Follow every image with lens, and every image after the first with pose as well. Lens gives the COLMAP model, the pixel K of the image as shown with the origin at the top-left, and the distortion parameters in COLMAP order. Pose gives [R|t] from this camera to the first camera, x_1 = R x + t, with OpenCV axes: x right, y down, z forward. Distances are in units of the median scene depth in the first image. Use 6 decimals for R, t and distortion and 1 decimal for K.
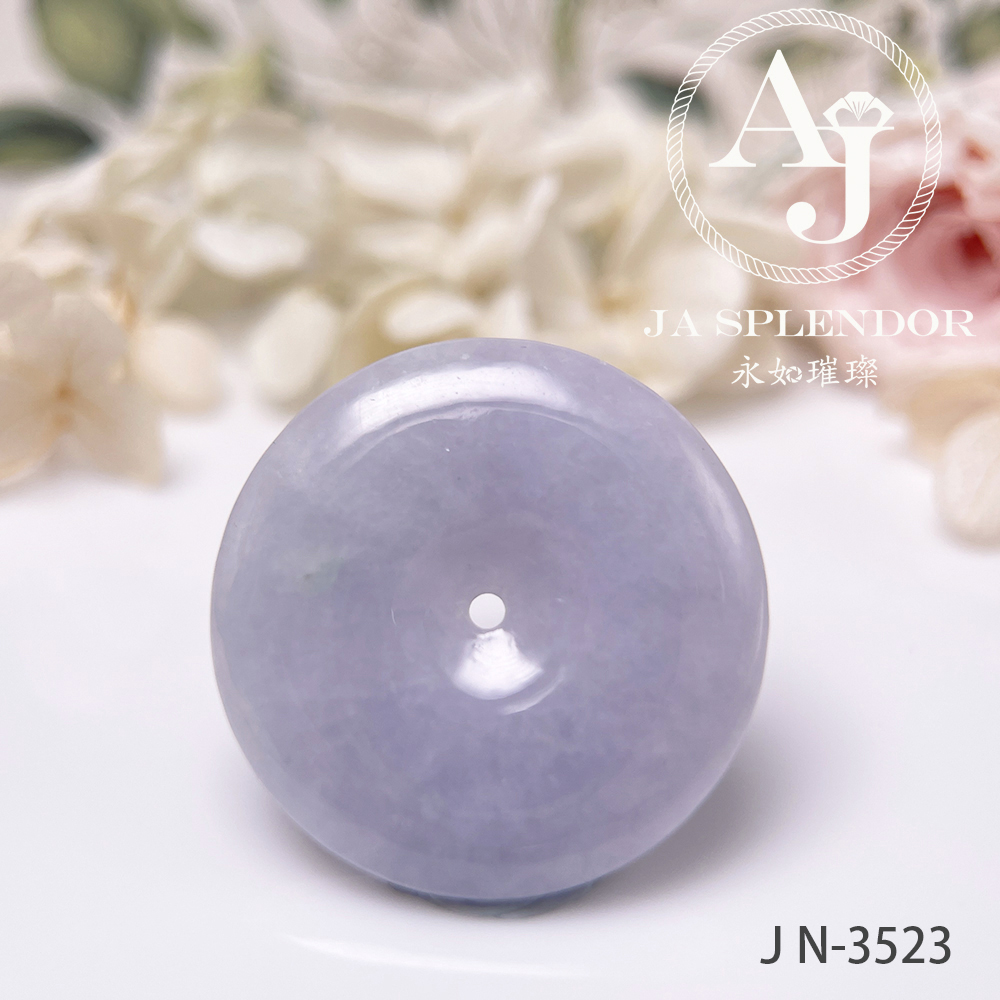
lens RADIAL K [[1604.5, 0, 491.2], [0, 1604.5, 517.9], [0, 0, 1]] dist [0.291558, 0.000000]
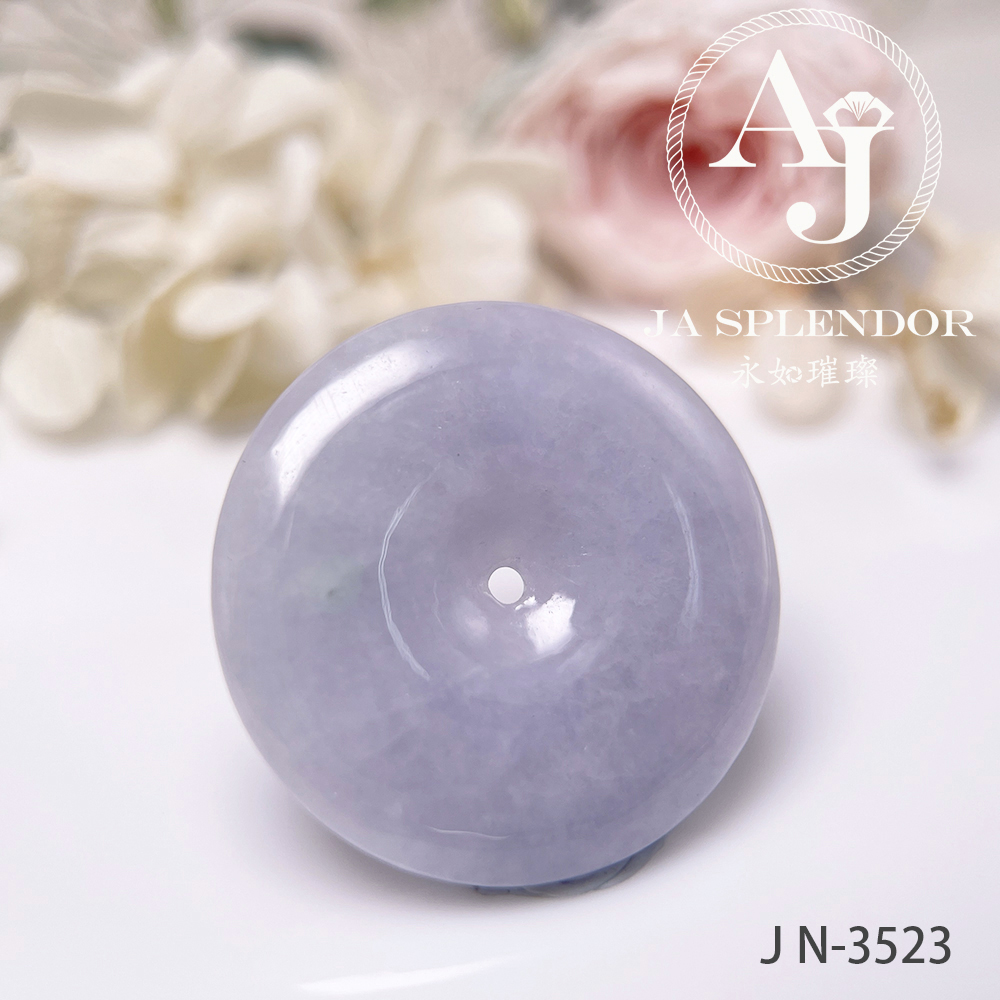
lens RADIAL K [[1604.5, 0, 497.2], [0, 1604.5, 513.0], [0, 0, 1]] dist [0.291558, 0.000000]
pose [[0.911128, -0.222087, 0.347165, -0.337099], [0.217438, 0.974643, 0.052834, -0.036199], [-0.350096, 0.027348, 0.936314, 0.105700]]
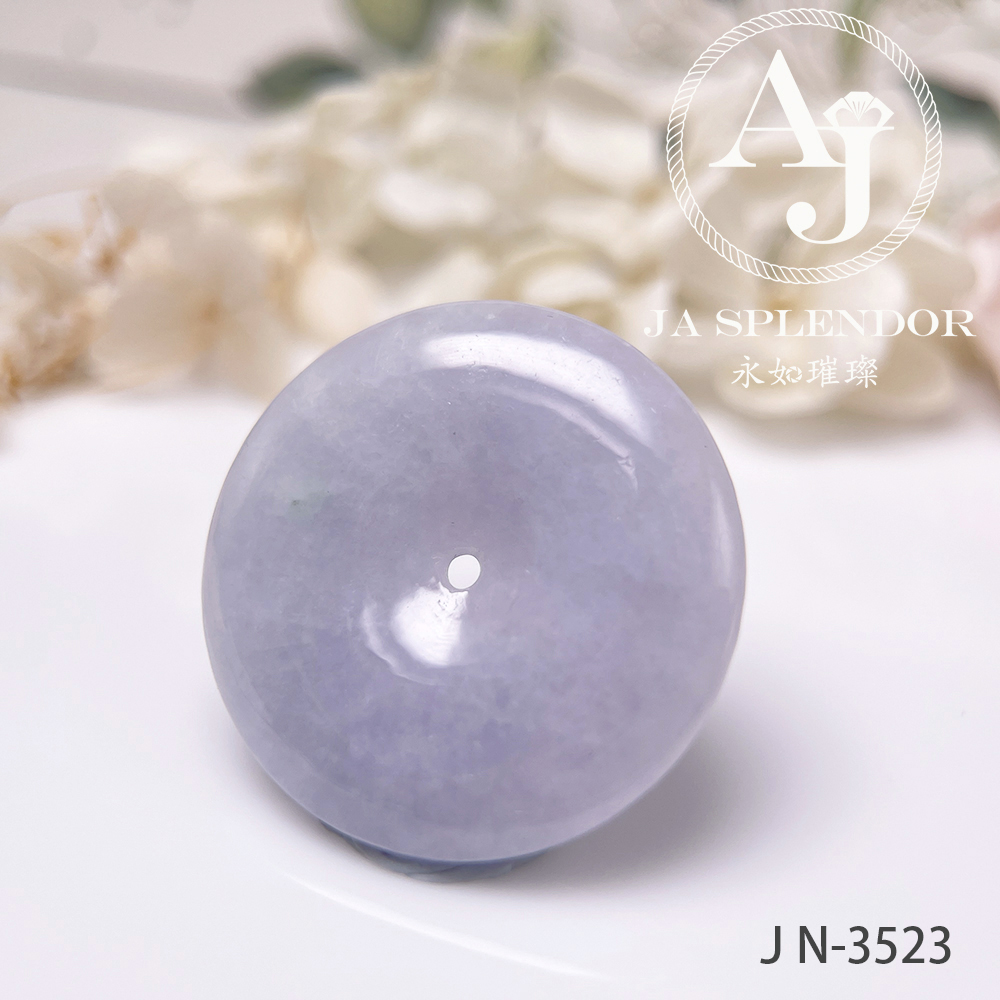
lens RADIAL K [[1604.5, 0, 511.1], [0, 1604.5, 522.5], [0, 0, 1]] dist [0.291558, 0.000000]
pose [[0.955088, 0.176007, -0.238387, 0.262669], [-0.176142, 0.984143, 0.020910, 0.003085], [0.238287, 0.022019, 0.970945, 0.041615]]
